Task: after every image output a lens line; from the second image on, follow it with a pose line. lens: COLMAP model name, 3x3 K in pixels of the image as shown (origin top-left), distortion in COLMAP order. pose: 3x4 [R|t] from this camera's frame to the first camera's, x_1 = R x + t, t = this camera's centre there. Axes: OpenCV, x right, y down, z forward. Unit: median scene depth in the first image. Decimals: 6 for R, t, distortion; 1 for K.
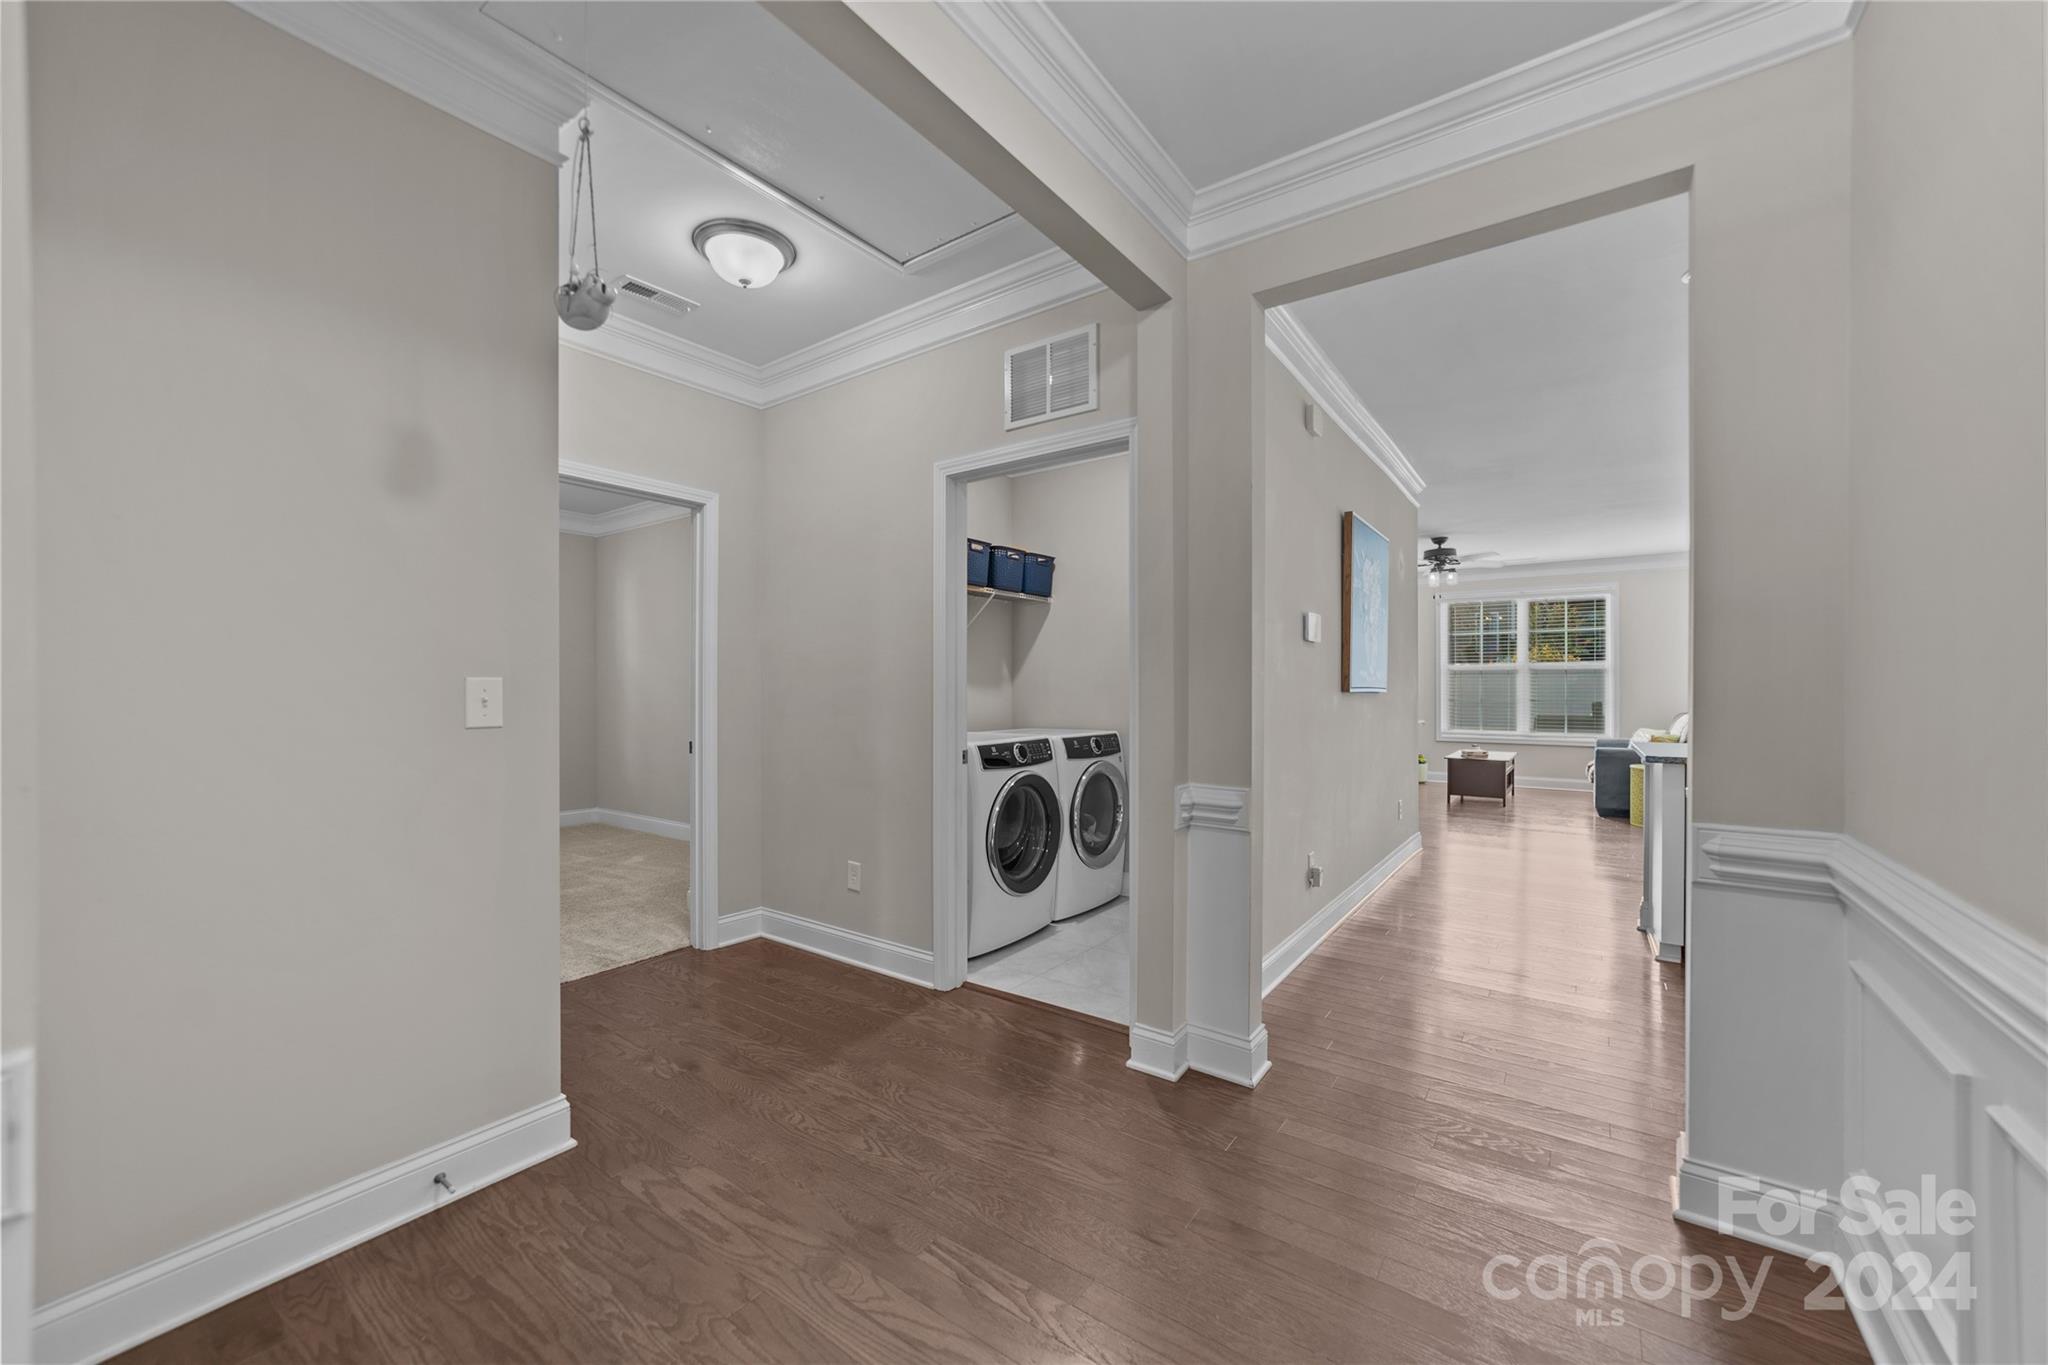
lens RADIAL K [[788.3, 0, 1019.9], [0, 788.3, 684.3], [0, 0, 1]] dist [-0.011009, 0.004440]
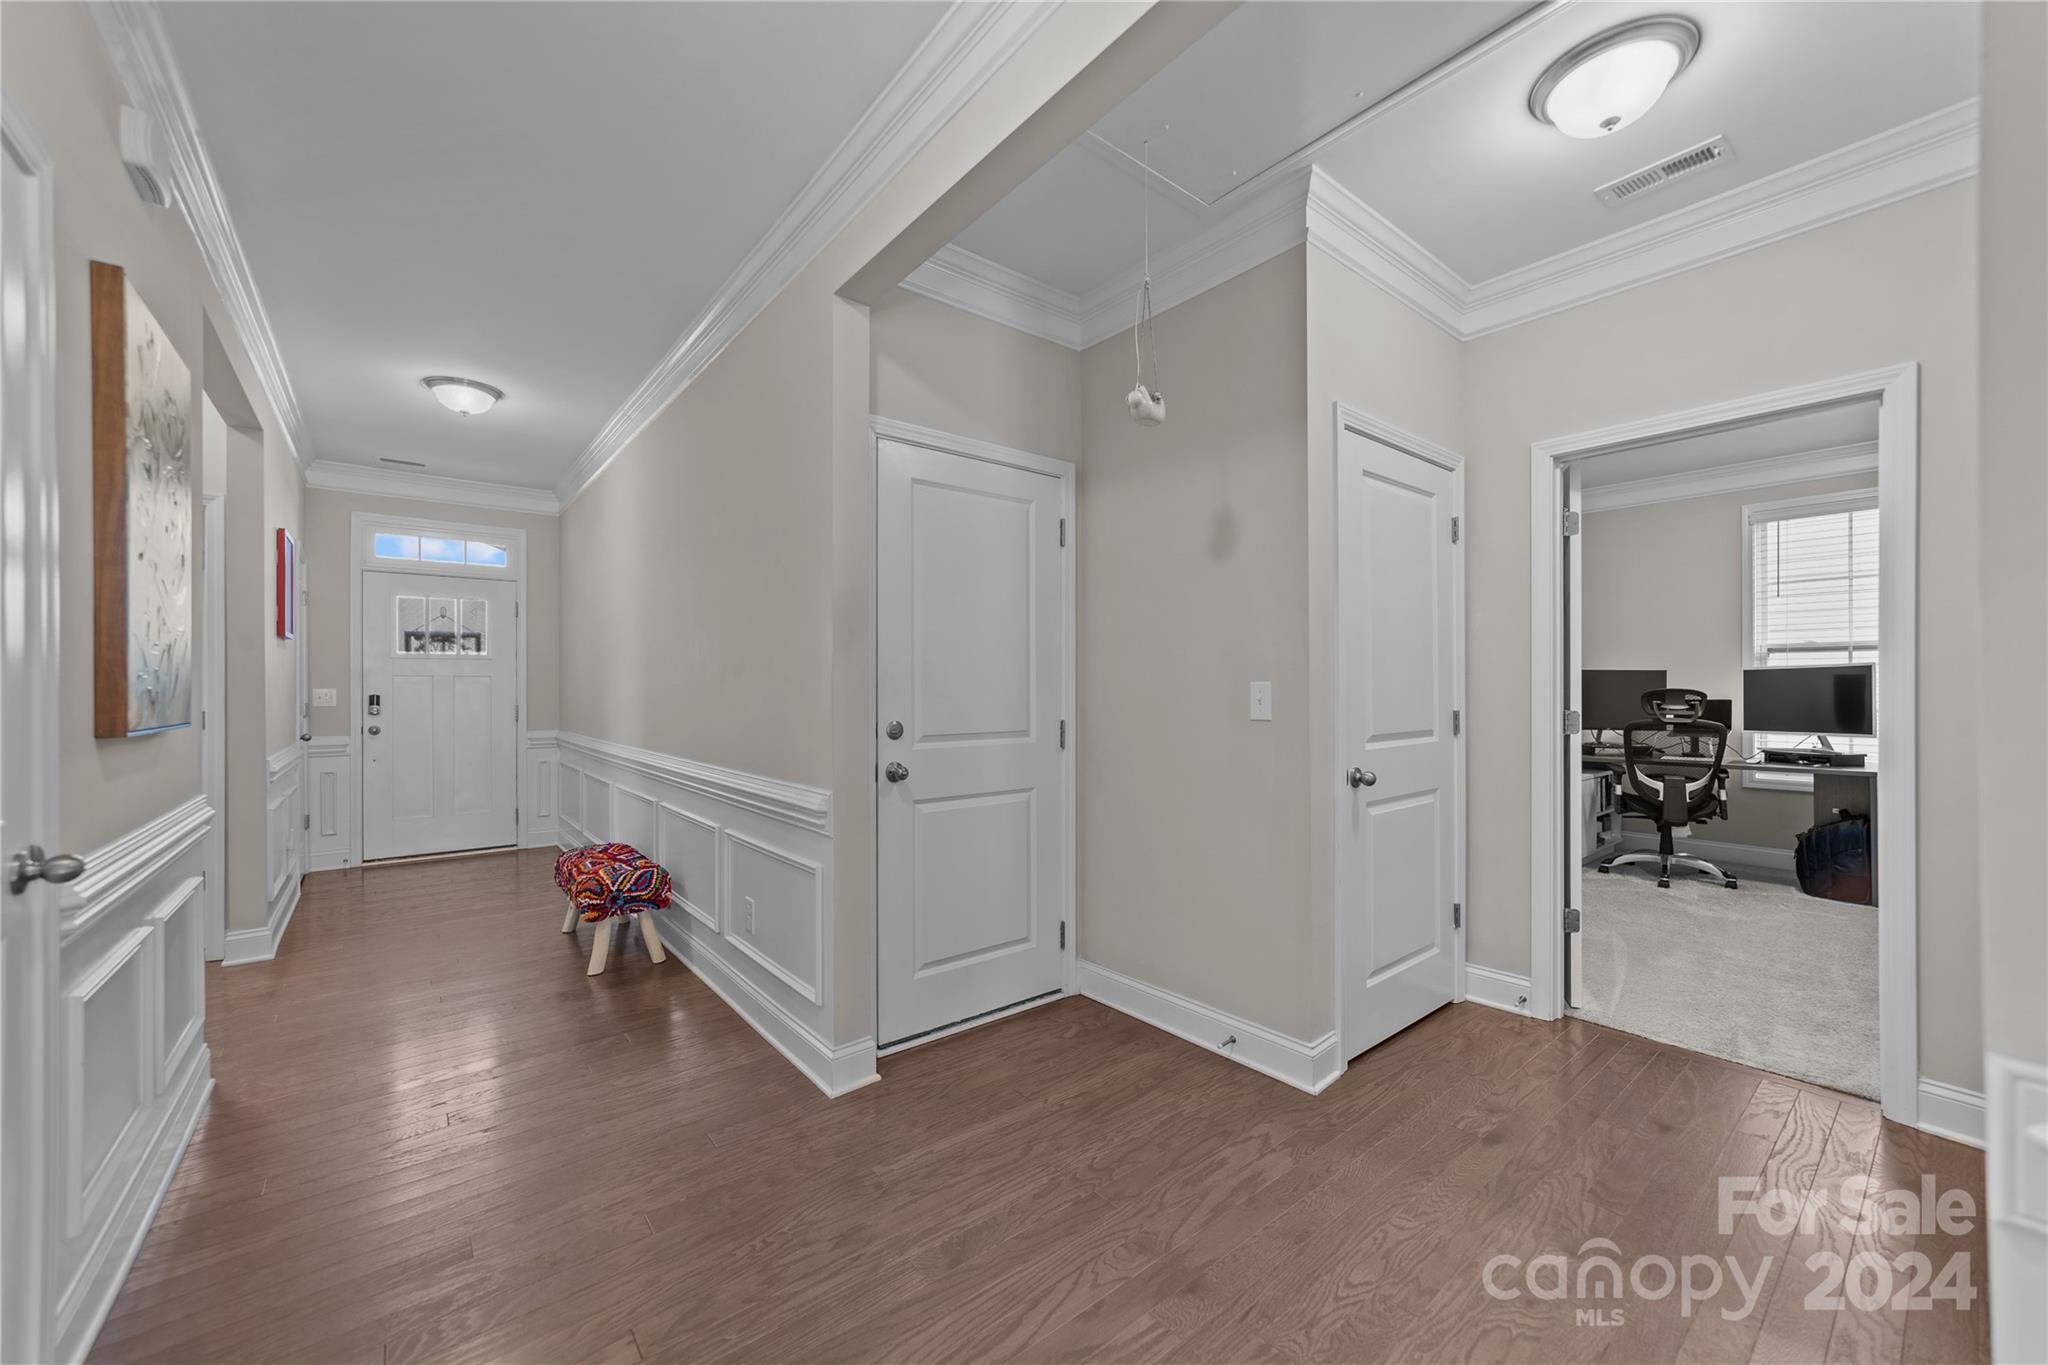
lens RADIAL K [[788.3, 0, 1020.1], [0, 788.3, 686.3], [0, 0, 1]] dist [-0.011009, 0.004440]
pose [[-0.256887, -0.003505, -0.966435, 0.348516], [0.005879, 0.999969, -0.005189, 0.001363], [0.966424, -0.007014, -0.256858, 0.482749]]
